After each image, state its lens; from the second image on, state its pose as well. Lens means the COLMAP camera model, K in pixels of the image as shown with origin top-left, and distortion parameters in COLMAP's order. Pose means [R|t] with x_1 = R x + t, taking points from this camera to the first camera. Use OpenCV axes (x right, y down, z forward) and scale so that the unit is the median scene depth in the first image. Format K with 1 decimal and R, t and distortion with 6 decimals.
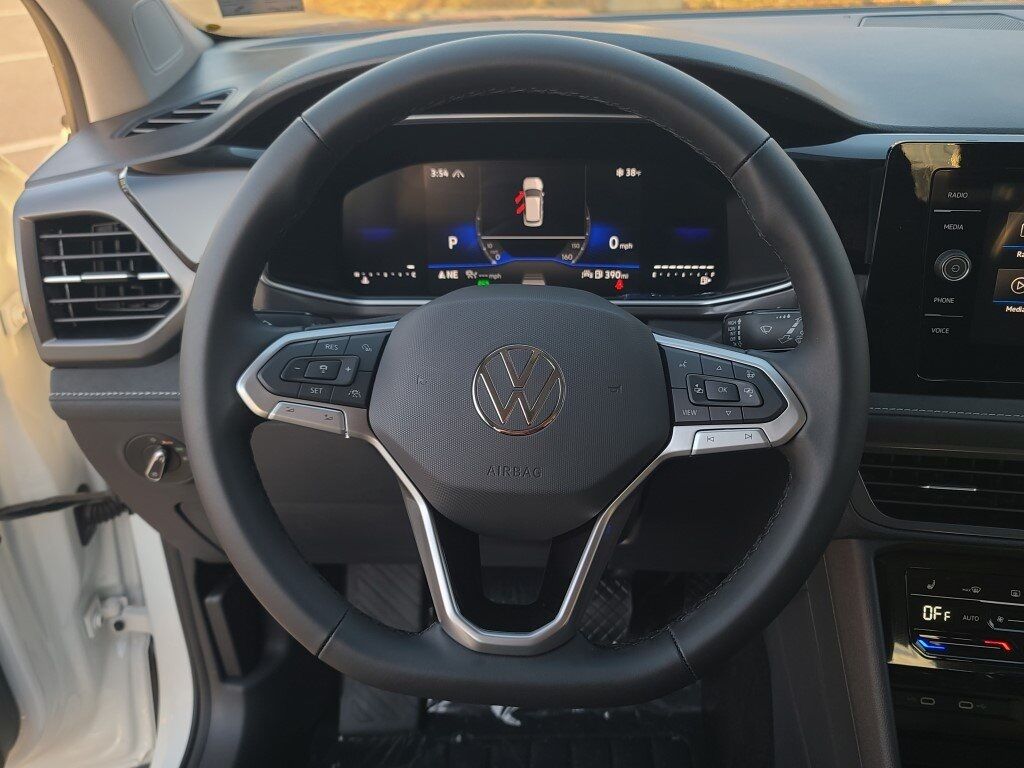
lens RADIAL K [[898.6, 0, 512.0], [0, 898.6, 384.0], [0, 0, 1]] dist [0.037458, 0.000757]
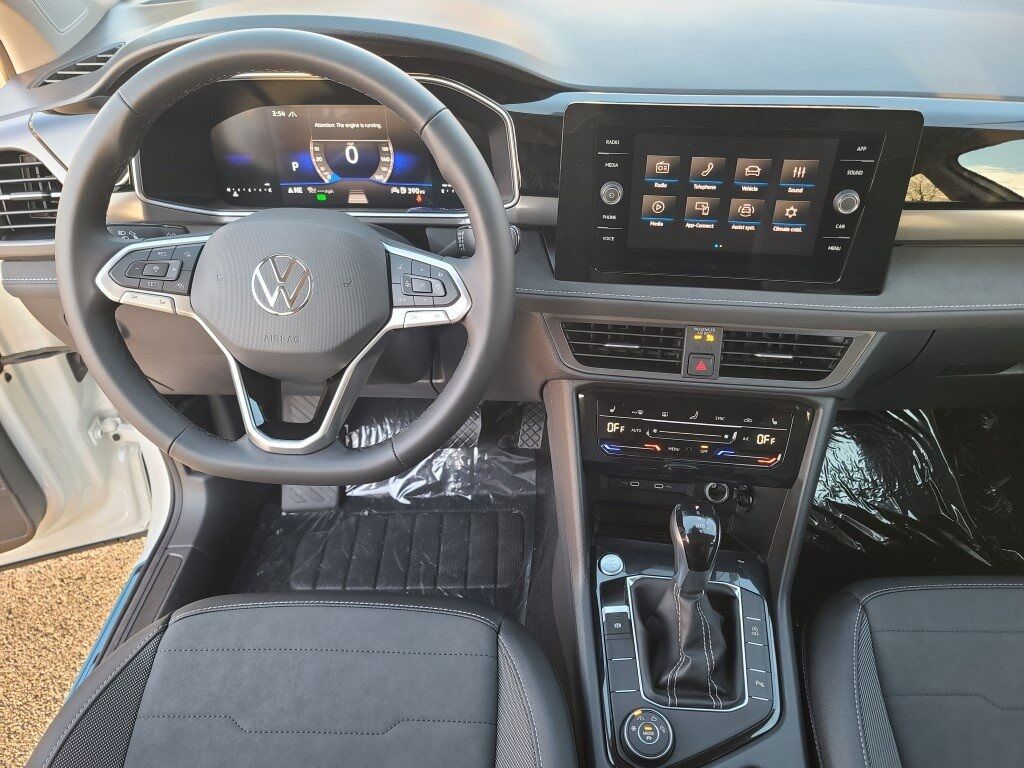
lens RADIAL K [[723.4, 0, 512.0], [0, 723.4, 384.0], [0, 0, 1]] dist [0.024350, -0.007778]
pose [[0.999990, -0.001432, 0.004222, 0.284852], [0.000620, 0.982455, 0.186500, -0.041736], [-0.004415, -0.186496, 0.982446, -0.162585]]
